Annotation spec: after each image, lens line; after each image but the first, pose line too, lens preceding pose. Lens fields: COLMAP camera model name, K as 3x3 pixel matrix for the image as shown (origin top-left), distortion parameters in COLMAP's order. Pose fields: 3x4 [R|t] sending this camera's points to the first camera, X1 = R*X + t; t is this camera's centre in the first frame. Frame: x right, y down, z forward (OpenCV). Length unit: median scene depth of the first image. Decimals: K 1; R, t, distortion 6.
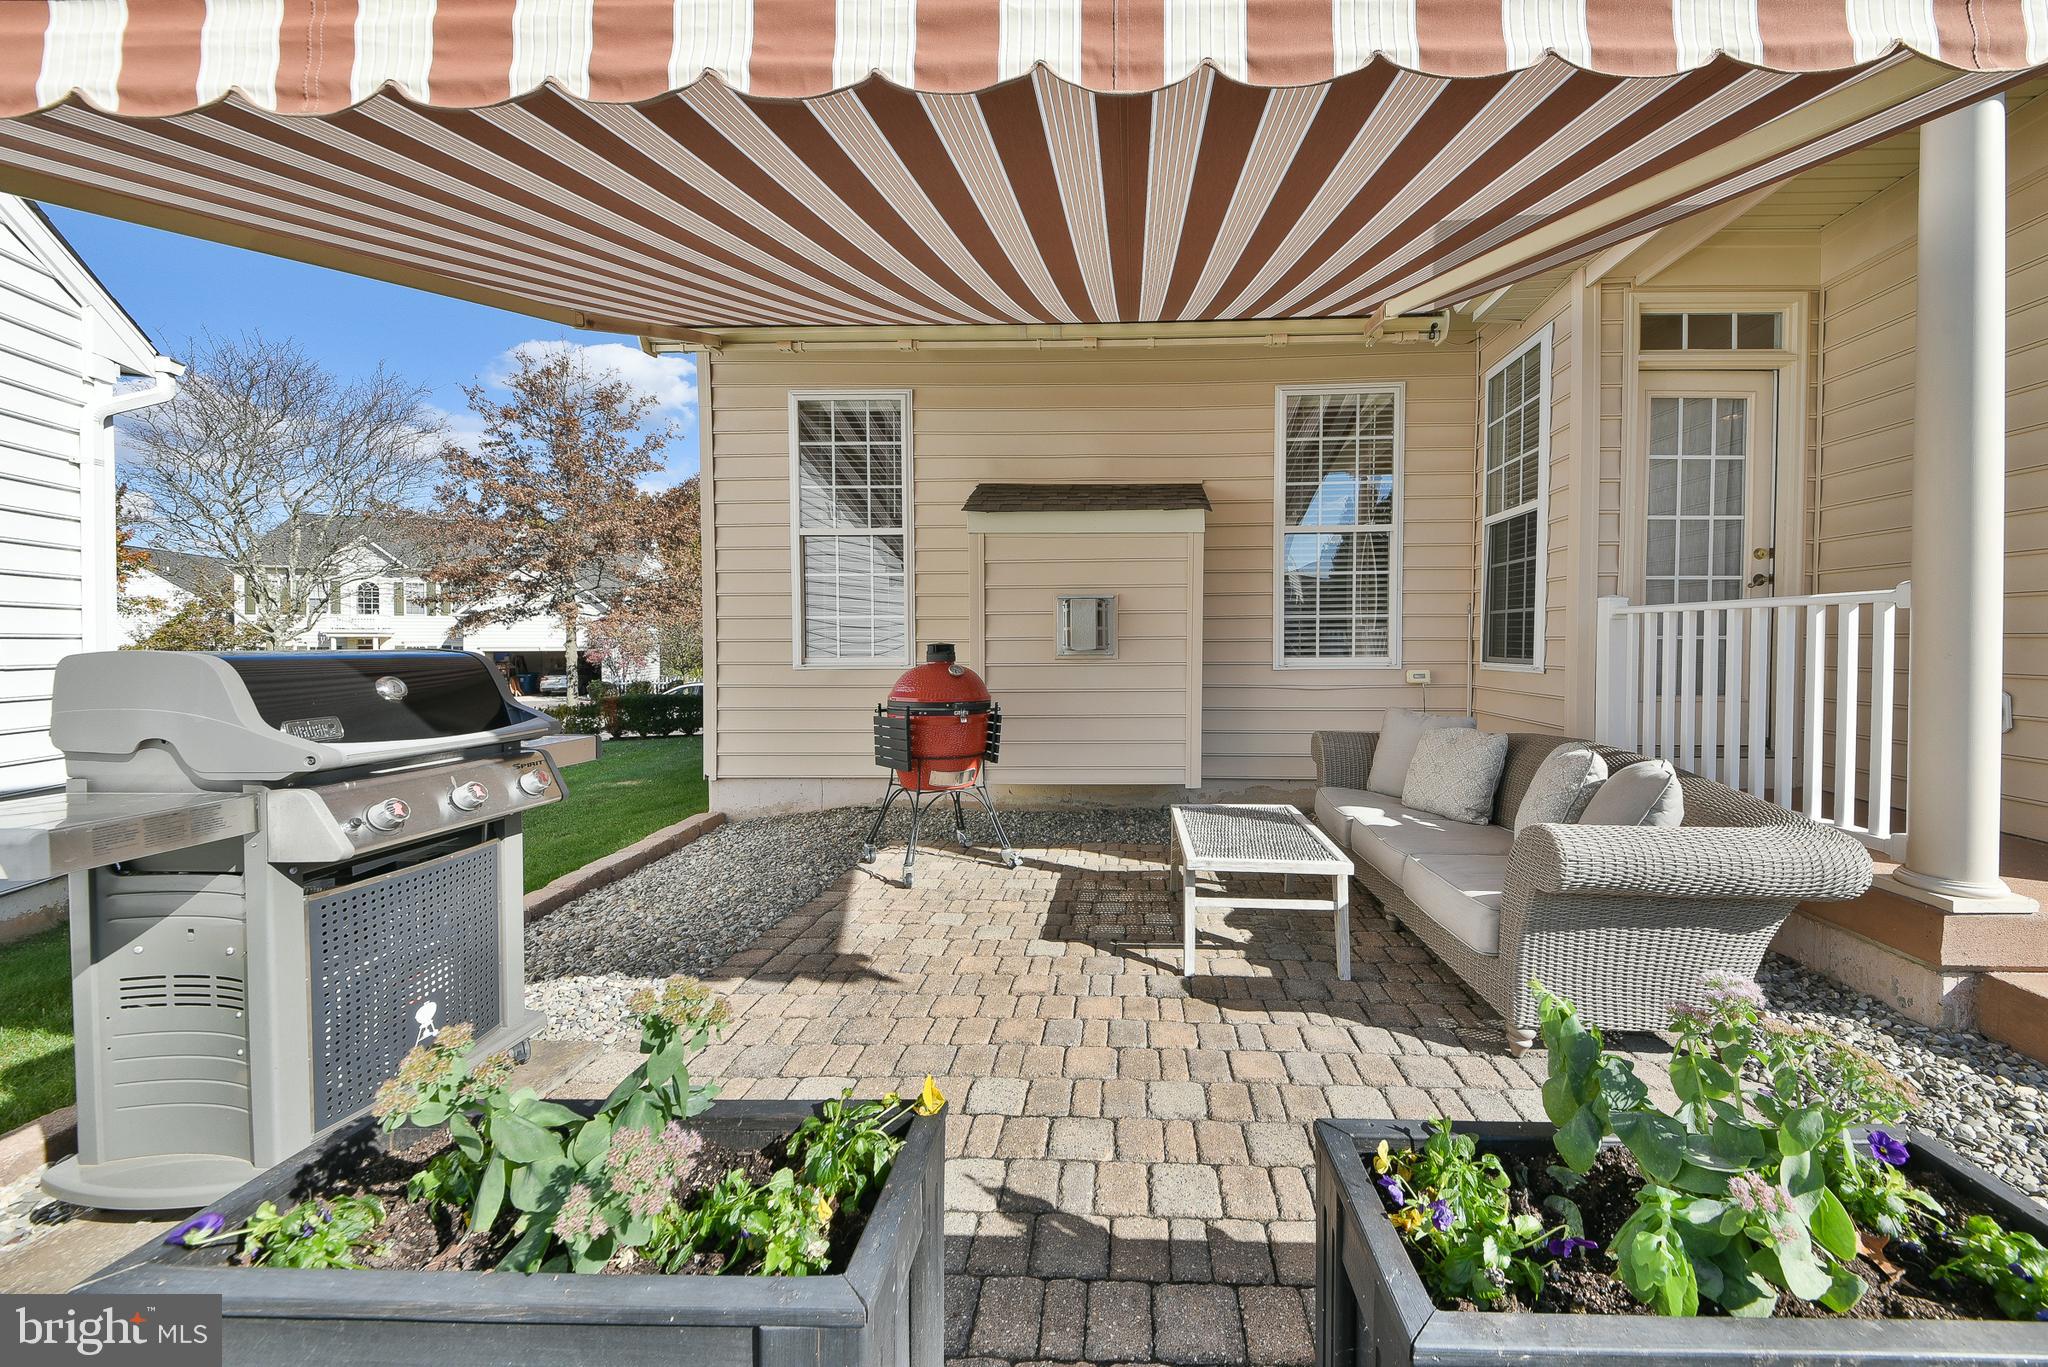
lens RADIAL K [[703.8, 0, 1033.2], [0, 703.8, 661.2], [0, 0, 1]] dist [-0.000315, -0.000042]
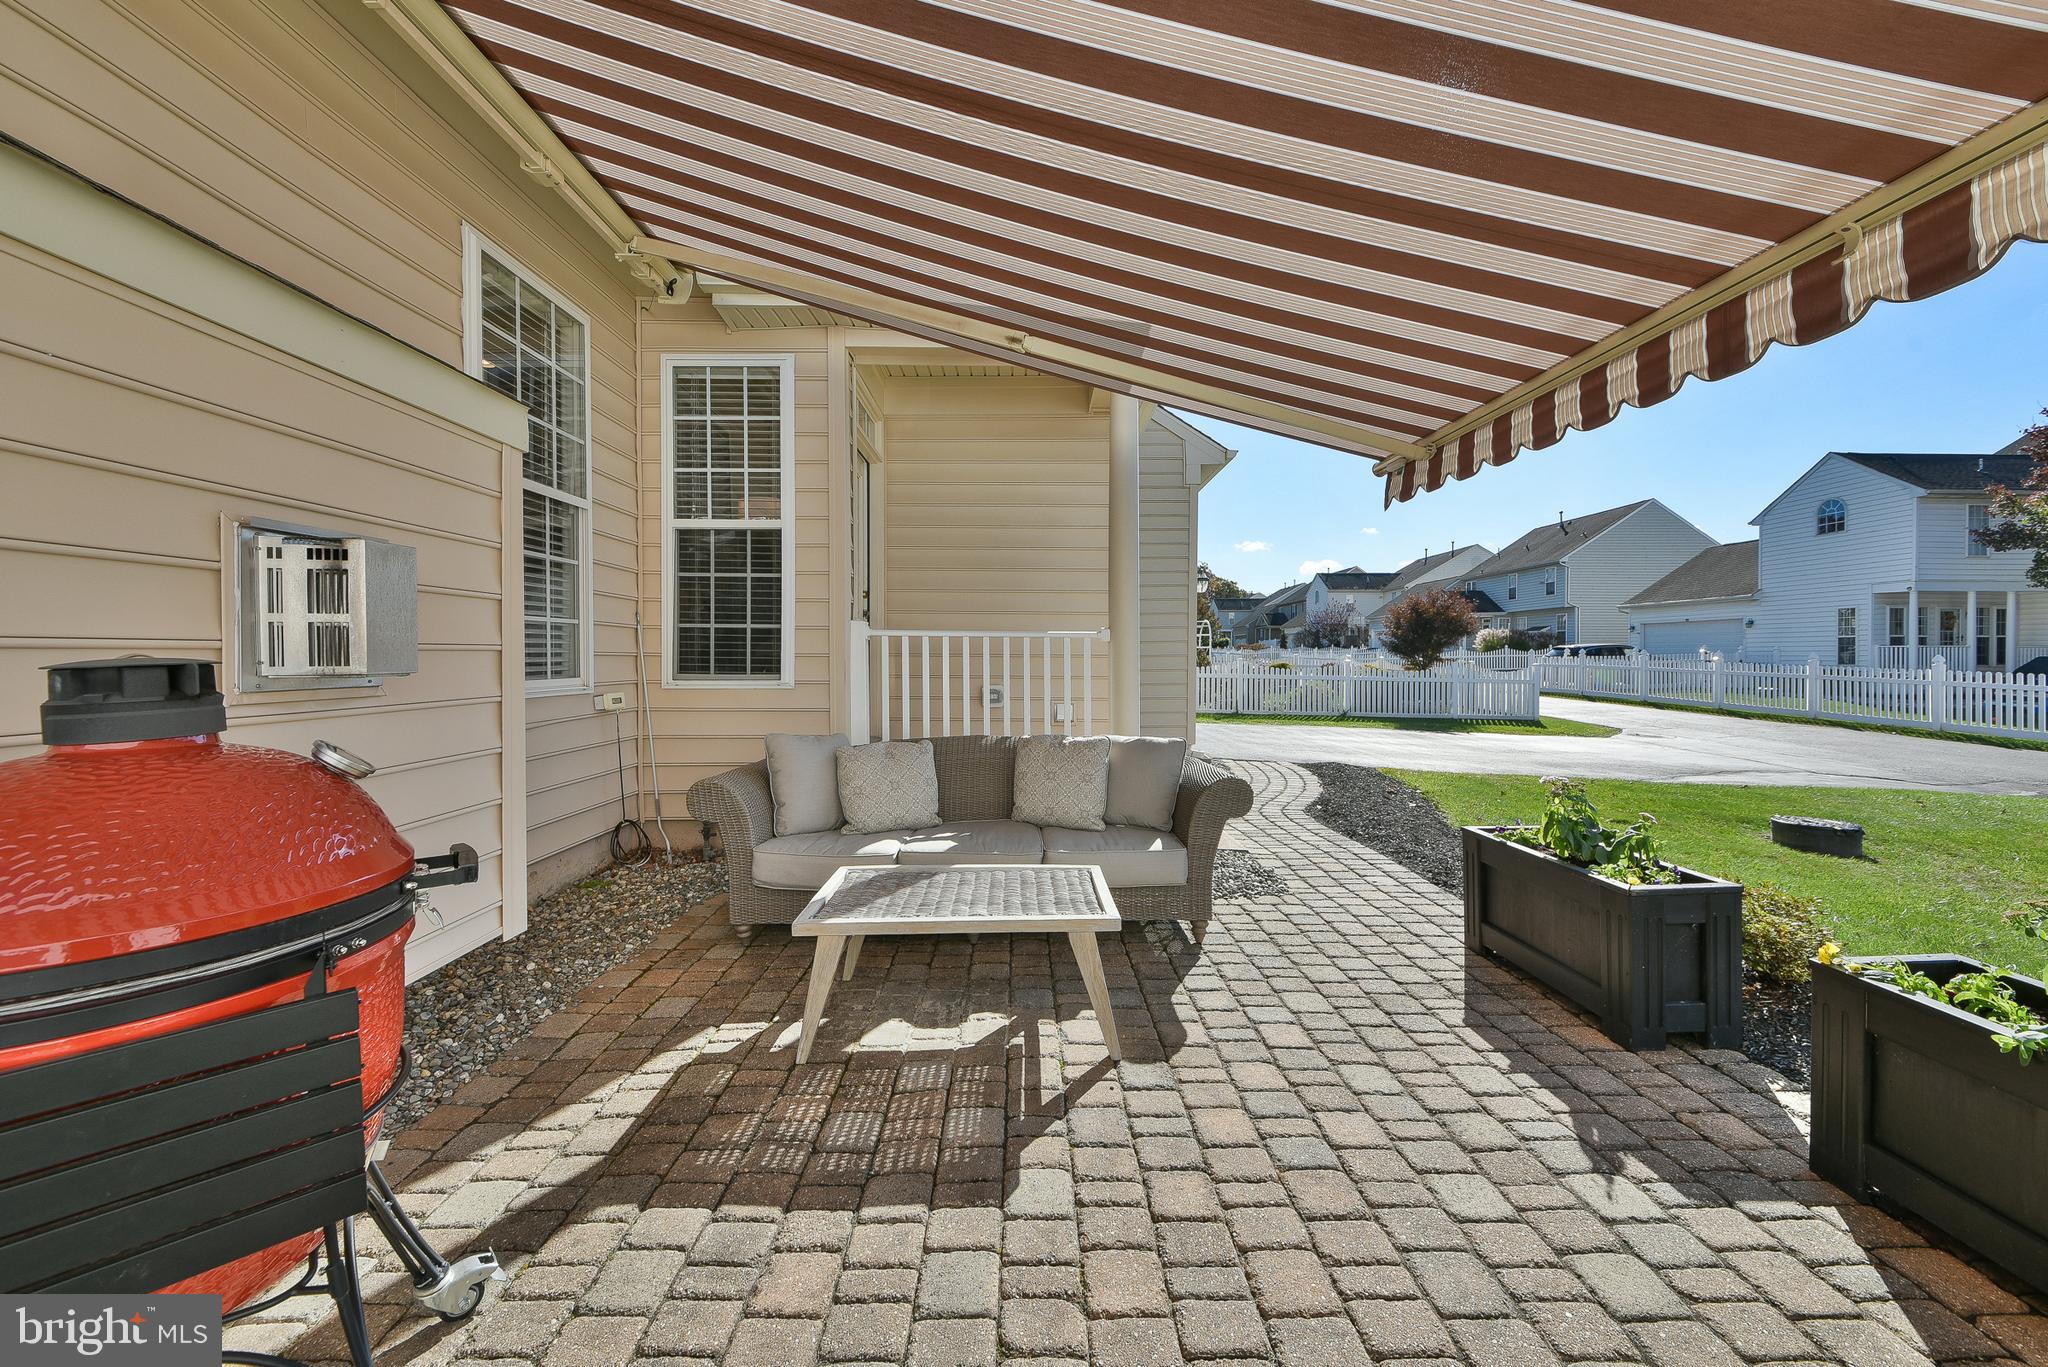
lens RADIAL K [[718.7, 0, 1079.3], [0, 718.7, 668.6], [0, 0, 1]] dist [0.000449, -0.000065]
pose [[-0.110713, -0.011085, 0.993791, -0.524375], [0.023711, 0.999624, 0.013791, -0.022234], [-0.993570, 0.025091, -0.110408, 0.961158]]
